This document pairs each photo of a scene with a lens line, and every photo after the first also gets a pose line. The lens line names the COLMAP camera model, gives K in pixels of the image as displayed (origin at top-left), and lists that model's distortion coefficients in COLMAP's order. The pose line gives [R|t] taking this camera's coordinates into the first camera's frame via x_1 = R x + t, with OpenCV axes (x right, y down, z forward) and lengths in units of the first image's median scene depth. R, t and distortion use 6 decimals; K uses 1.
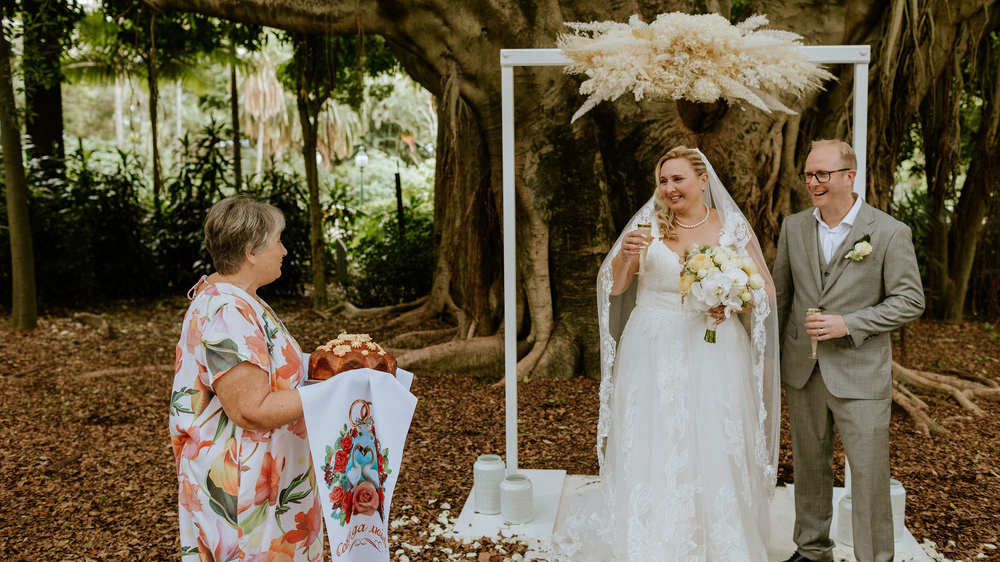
lens RADIAL K [[959.5, 0, 498.6], [0, 959.5, 239.3], [0, 0, 1]] dist [0.006990, 0.000000]
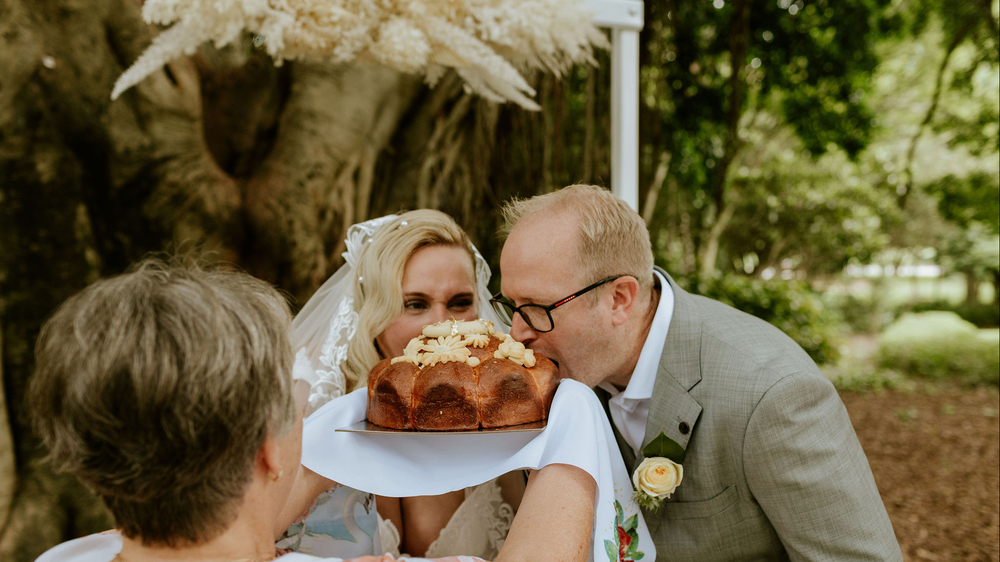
lens RADIAL K [[959.5, 0, 497.2], [0, 959.5, 324.2], [0, 0, 1]] dist [0.006990, 0.000000]
pose [[0.841446, -0.050620, 0.537965, -0.011859], [0.048397, 0.998661, 0.018270, -0.009293], [-0.538169, 0.010663, 0.842769, 0.317828]]
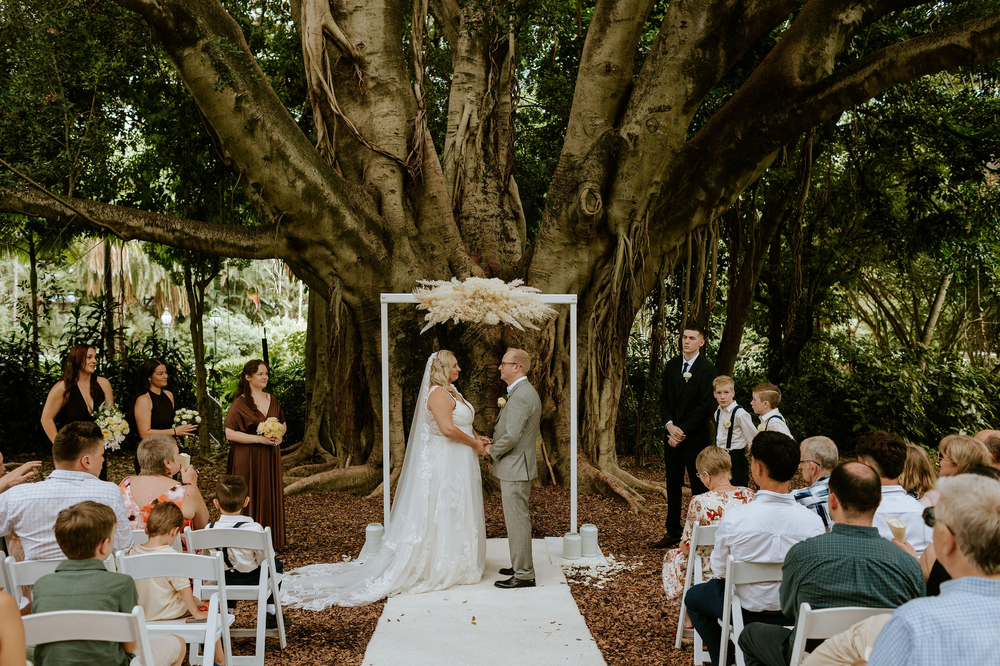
lens RADIAL K [[959.5, 0, 504.1], [0, 959.5, 331.7], [0, 0, 1]] dist [0.008109, 0.000000]
pose [[0.985304, -0.003807, 0.170768, -0.046129], [0.014301, 0.998080, -0.060261, -0.009261], [-0.170211, 0.061817, 0.983467, -0.486310]]
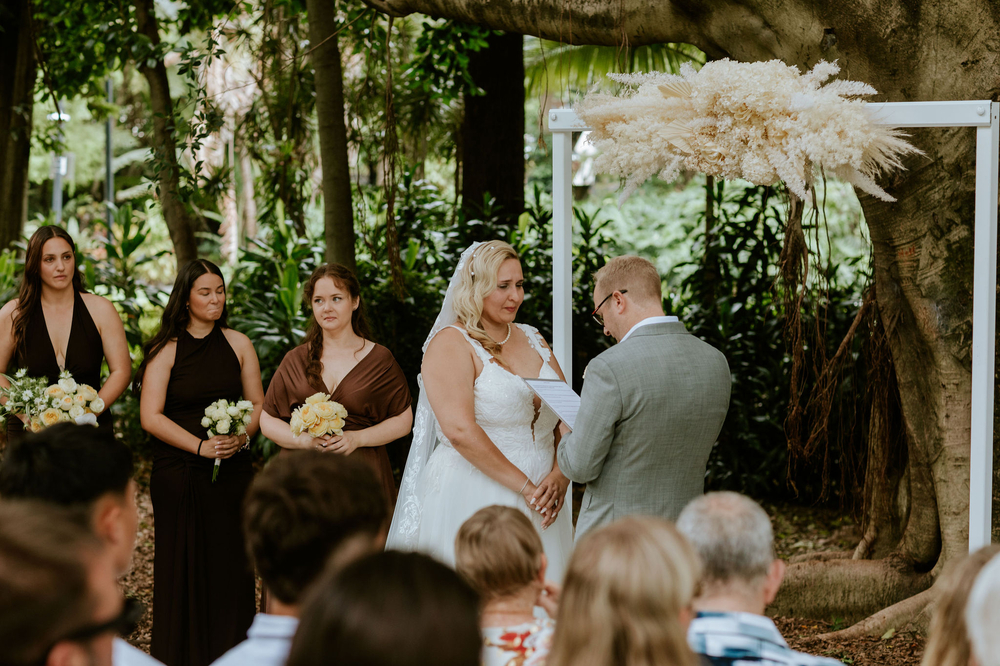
lens RADIAL K [[2369.5, 0, 500.1], [0, 2369.5, 336.4], [0, 0, 1]] dist [0.046530, 0.000000]
pose [[0.850688, 0.035634, -0.524462, 0.561587], [-0.051628, 0.998540, -0.015896, 0.002872], [0.523130, 0.040600, 0.851285, -0.331206]]
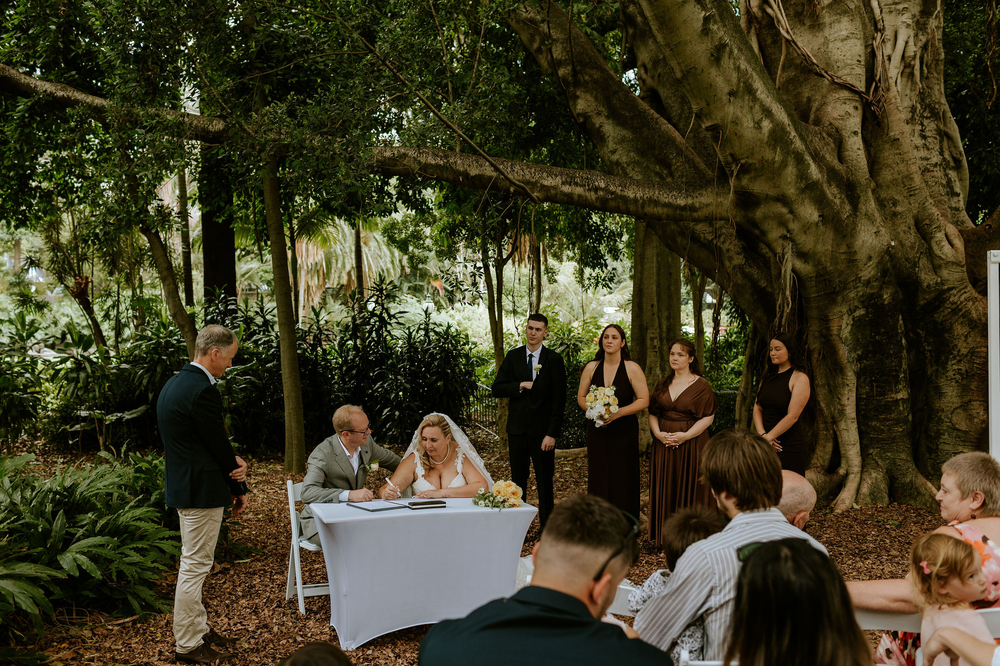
lens RADIAL K [[959.5, 0, 494.6], [0, 959.5, 331.0], [0, 0, 1]] dist [0.008109, 0.000000]
pose [[0.999792, -0.015417, 0.013318, -0.426686], [0.016056, 0.998654, -0.049324, -0.019008], [-0.012540, 0.049528, 0.998694, -0.194505]]
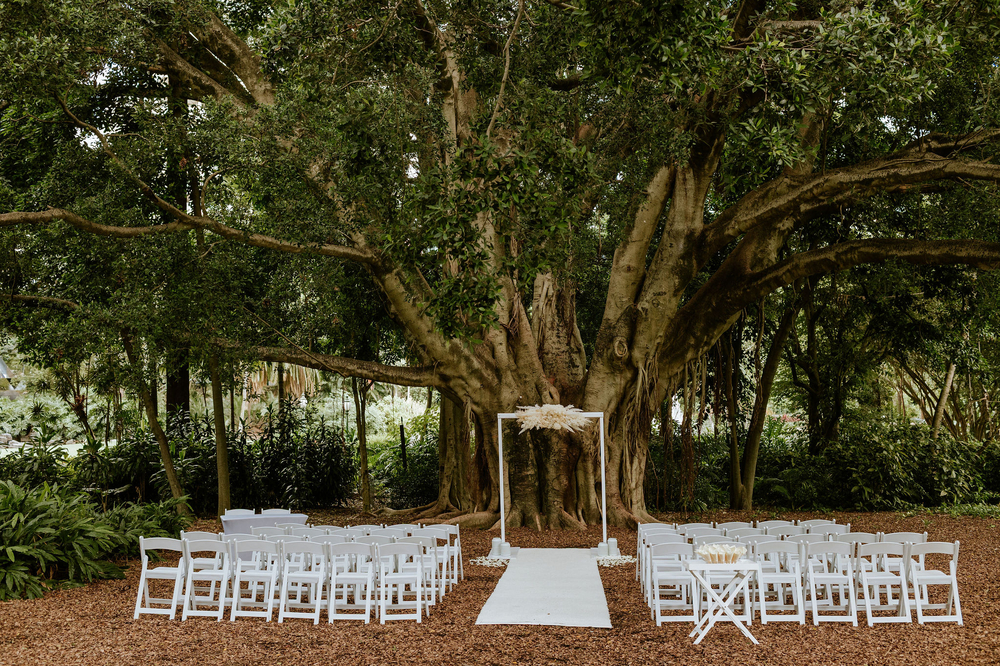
lens RADIAL K [[959.5, 0, 503.3], [0, 959.5, 328.9], [0, 0, 1]] dist [0.008109, 0.000000]
pose [[0.997306, -0.013685, 0.072062, -0.131023], [0.023475, 0.990319, -0.136810, -0.018723], [-0.069492, 0.138133, 0.987973, -1.434784]]
